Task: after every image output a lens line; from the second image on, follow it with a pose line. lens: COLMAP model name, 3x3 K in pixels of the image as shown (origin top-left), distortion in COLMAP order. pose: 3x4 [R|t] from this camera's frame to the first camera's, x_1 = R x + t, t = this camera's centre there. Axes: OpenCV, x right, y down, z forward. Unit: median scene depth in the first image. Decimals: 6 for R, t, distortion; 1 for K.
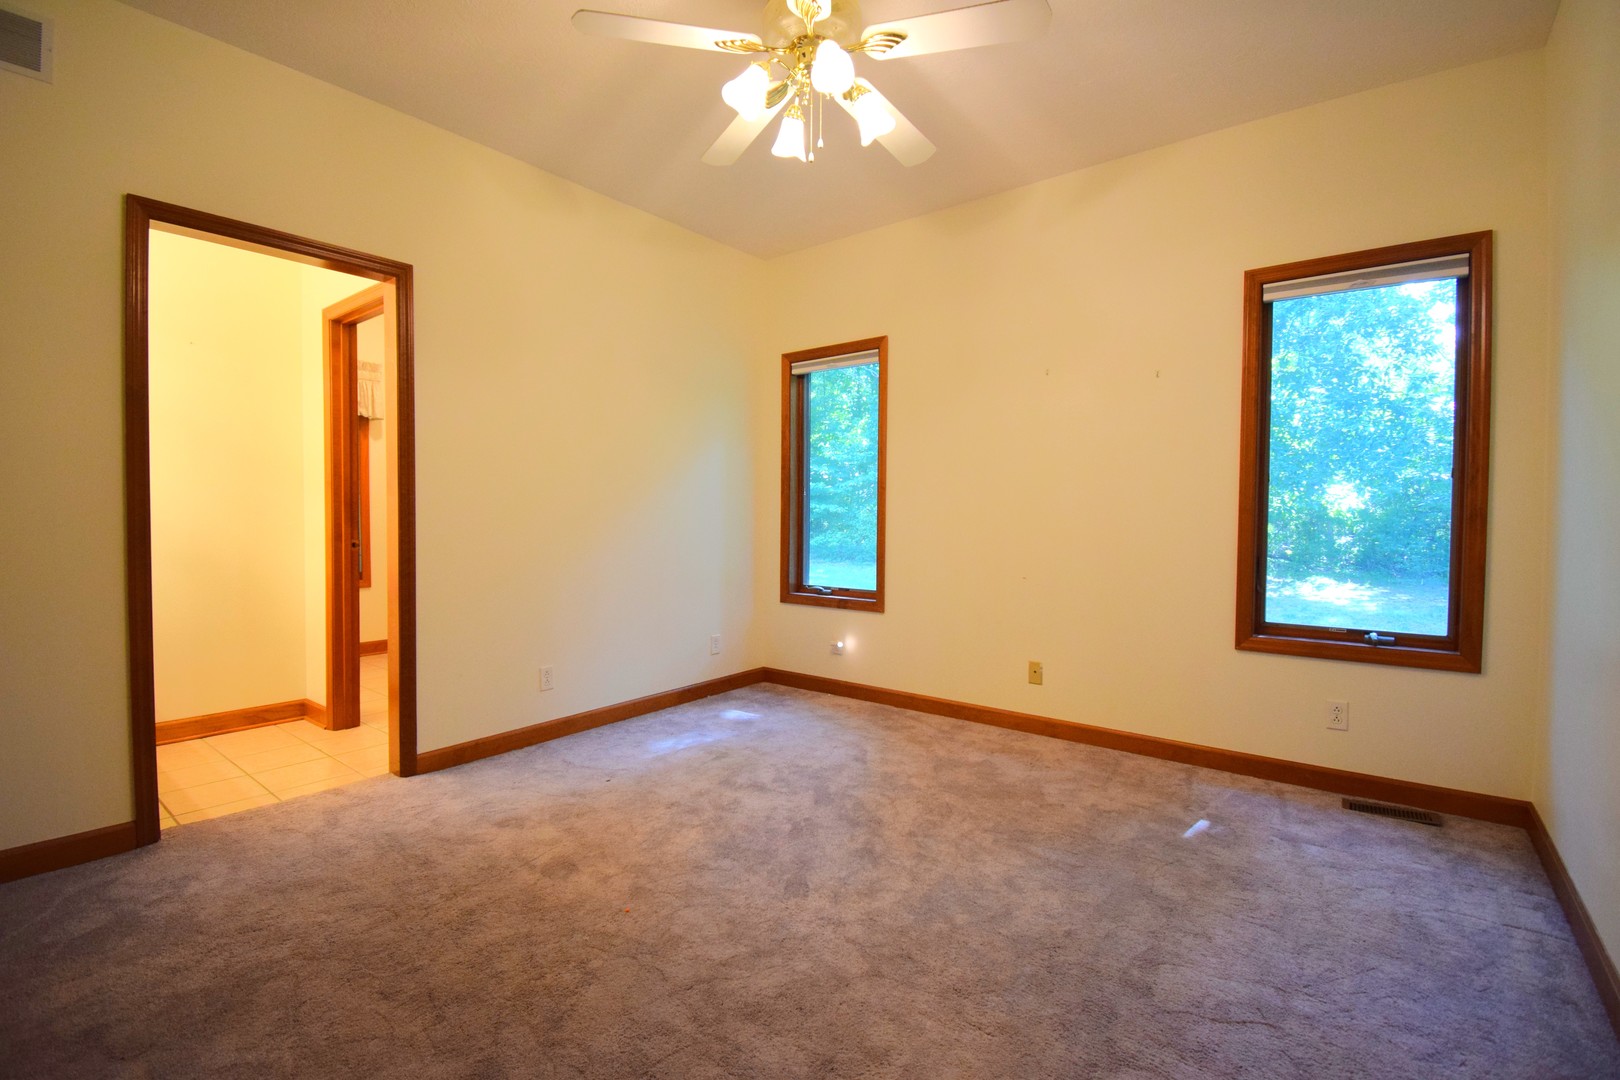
lens RADIAL K [[715.4, 0, 810.0], [0, 715.4, 540.0], [0, 0, 1]] dist [0.000525, -0.019138]
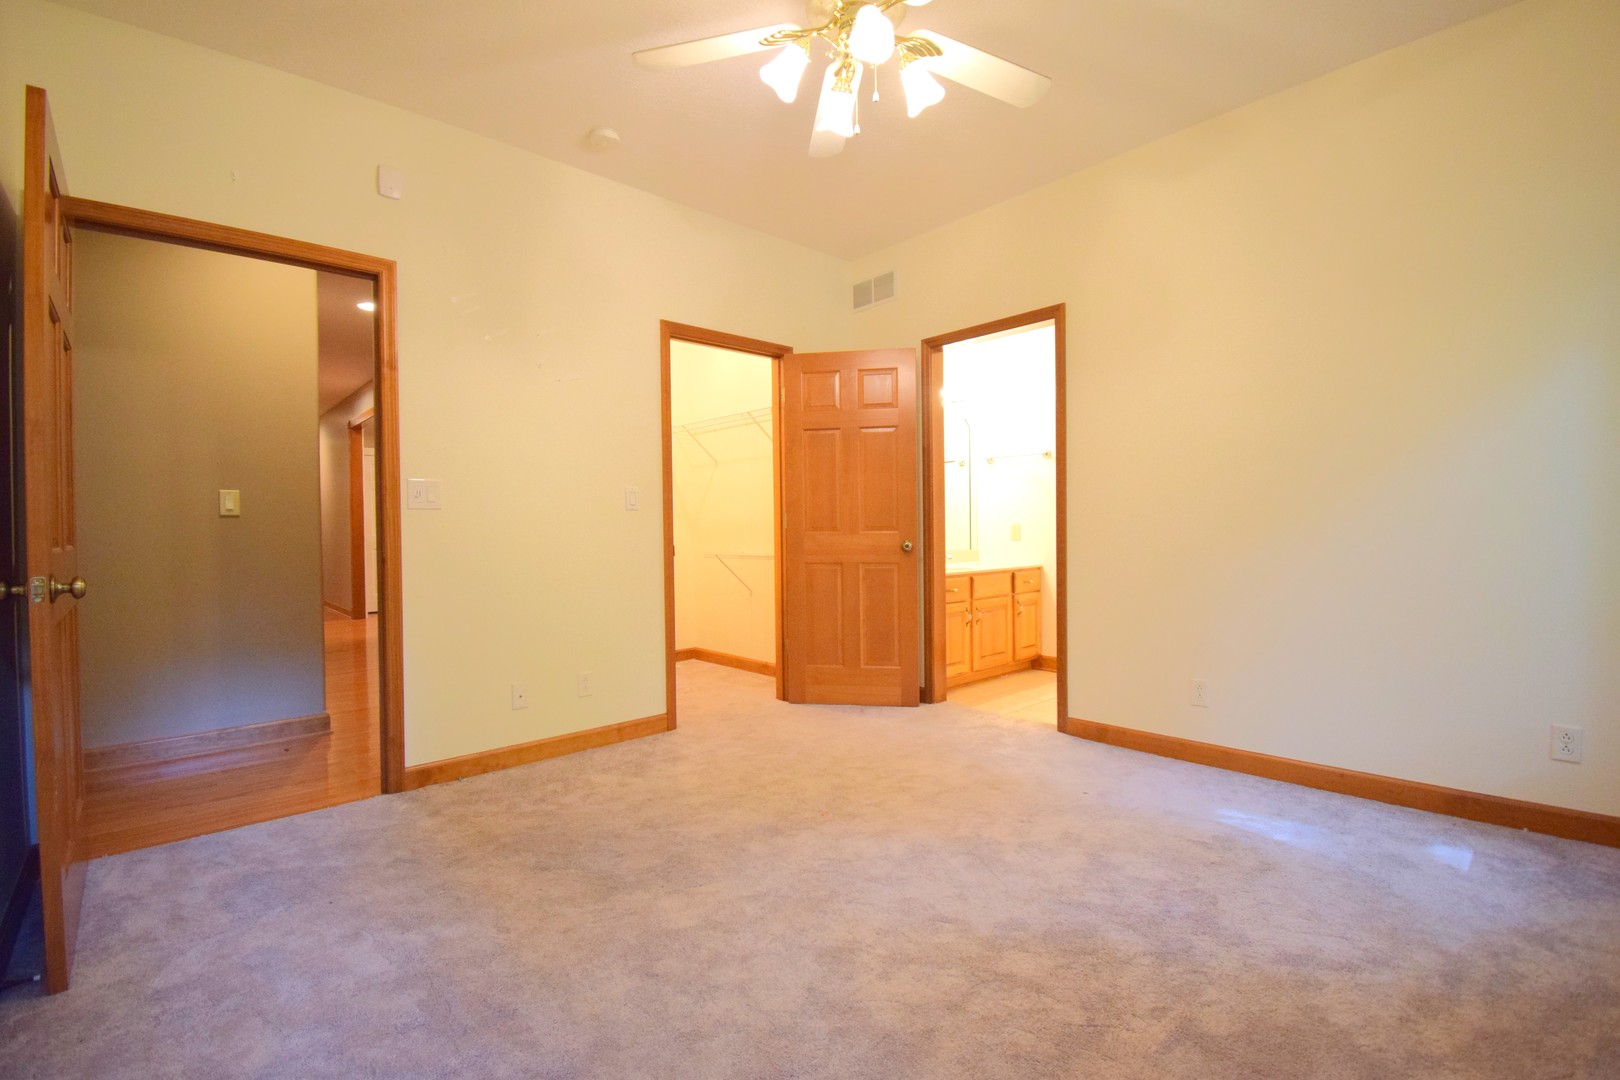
lens RADIAL K [[715.4, 0, 810.0], [0, 715.4, 540.0], [0, 0, 1]] dist [0.000525, -0.019138]
pose [[-0.184375, 0.008179, -0.982822, 0.575326], [-0.021767, 0.999686, 0.012403, 0.003936], [0.982615, 0.023680, -0.184139, 0.673087]]
